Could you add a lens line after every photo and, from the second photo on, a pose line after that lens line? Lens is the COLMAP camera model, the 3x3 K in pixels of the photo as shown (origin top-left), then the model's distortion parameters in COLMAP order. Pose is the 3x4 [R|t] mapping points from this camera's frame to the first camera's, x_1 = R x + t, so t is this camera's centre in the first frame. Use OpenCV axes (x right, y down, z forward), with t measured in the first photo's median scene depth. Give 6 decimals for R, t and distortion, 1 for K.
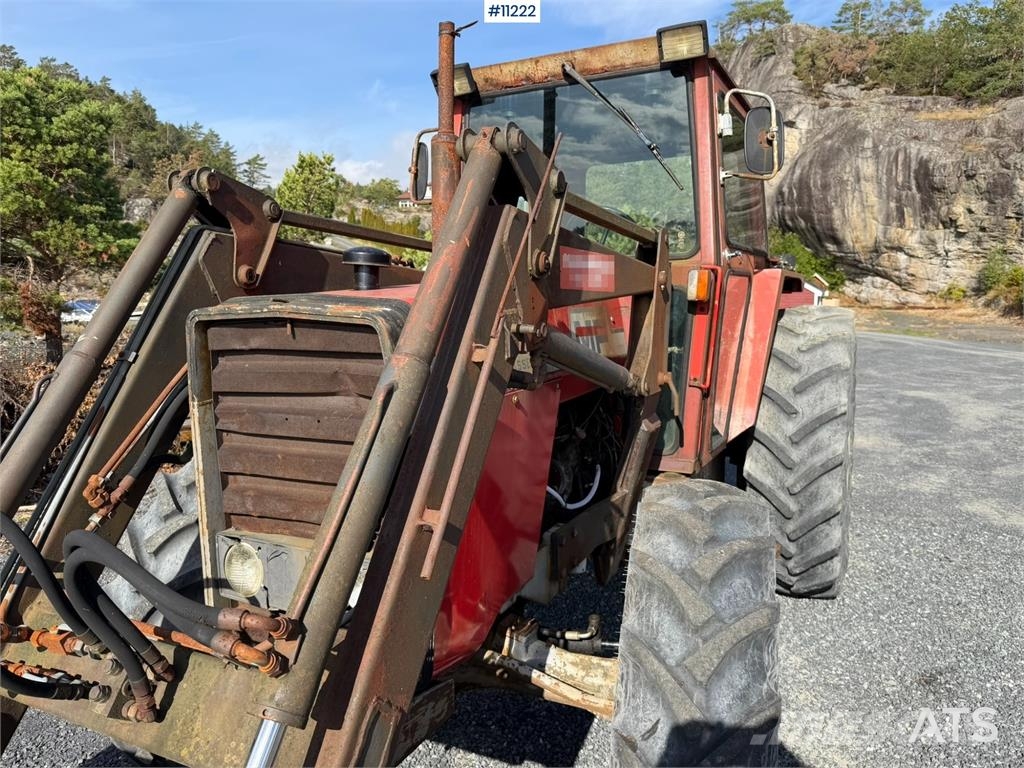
lens RADIAL K [[728.9, 0, 514.1], [0, 728.9, 370.0], [0, 0, 1]] dist [0.018695, -0.026536]
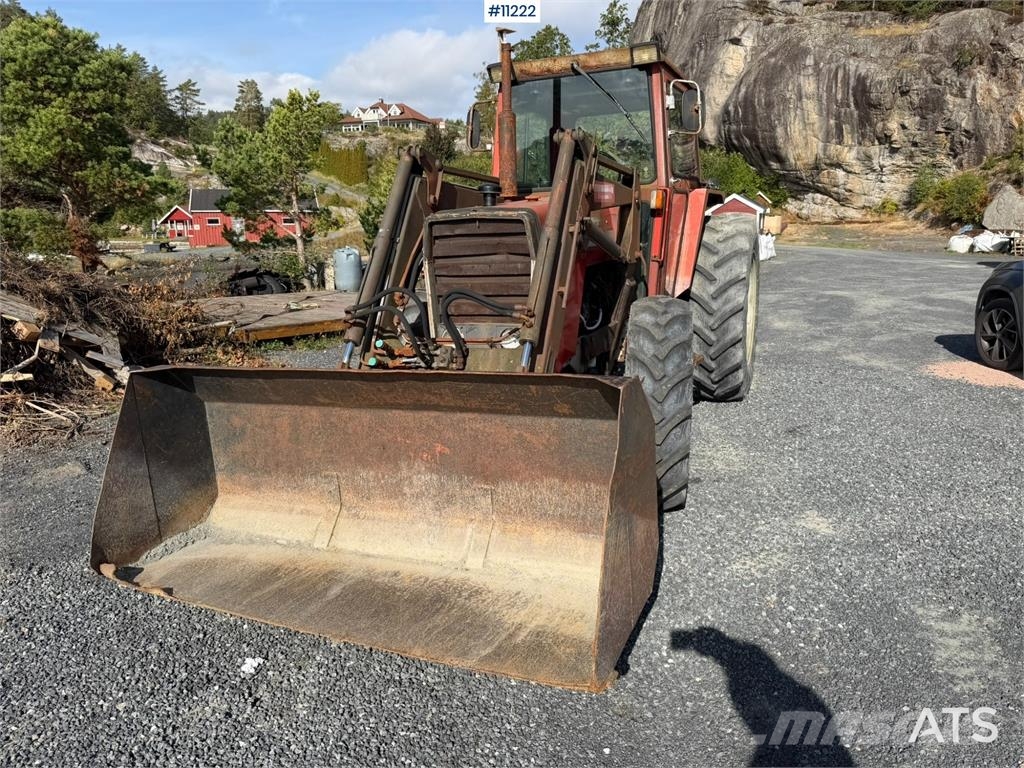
lens RADIAL K [[728.9, 0, 518.4], [0, 728.9, 379.3], [0, 0, 1]] dist [0.018695, -0.026536]
pose [[0.996888, -0.043185, 0.065946, -0.057209], [0.035648, 0.993128, 0.111469, 0.028482], [-0.070307, -0.108771, 0.991577, -0.206287]]
